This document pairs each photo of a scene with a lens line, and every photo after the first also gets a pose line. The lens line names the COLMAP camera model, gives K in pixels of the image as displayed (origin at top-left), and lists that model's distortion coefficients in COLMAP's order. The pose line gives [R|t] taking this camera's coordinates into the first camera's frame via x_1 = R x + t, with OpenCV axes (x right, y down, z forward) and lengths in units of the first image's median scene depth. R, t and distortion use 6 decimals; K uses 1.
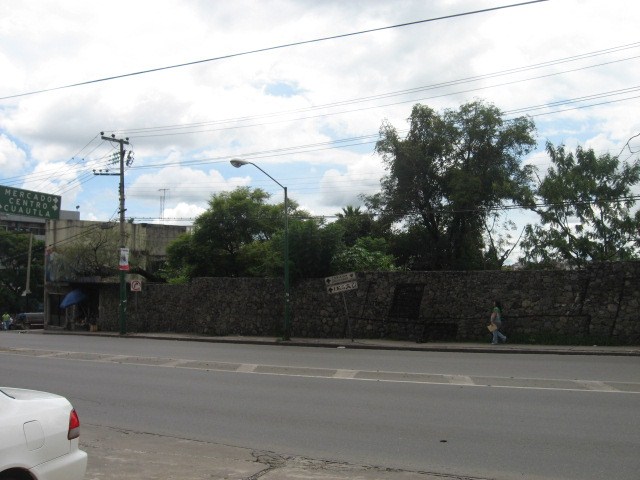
lens RADIAL K [[671.6, 0, 318.4], [0, 671.6, 243.9], [0, 0, 1]] dist [-0.119924, 0.000000]
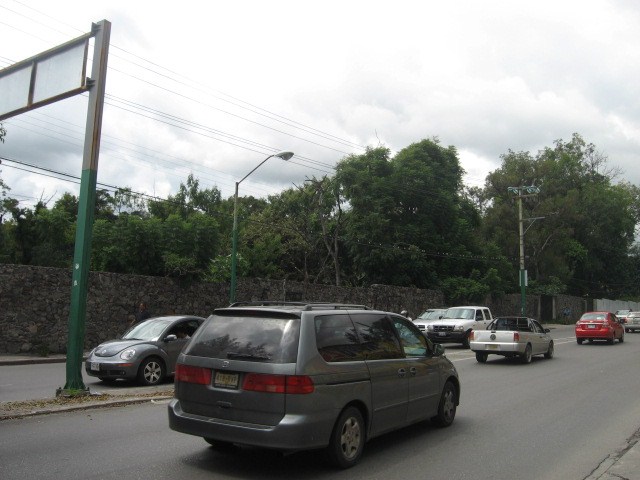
lens RADIAL K [[671.6, 0, 320.3], [0, 671.6, 238.5], [0, 0, 1]] dist [-0.119924, 0.000000]
pose [[0.052080, 0.119993, 0.991408, -0.890556], [-0.080835, 0.990004, -0.115577, 0.084615], [-0.995366, -0.074121, 0.061259, 0.768464]]
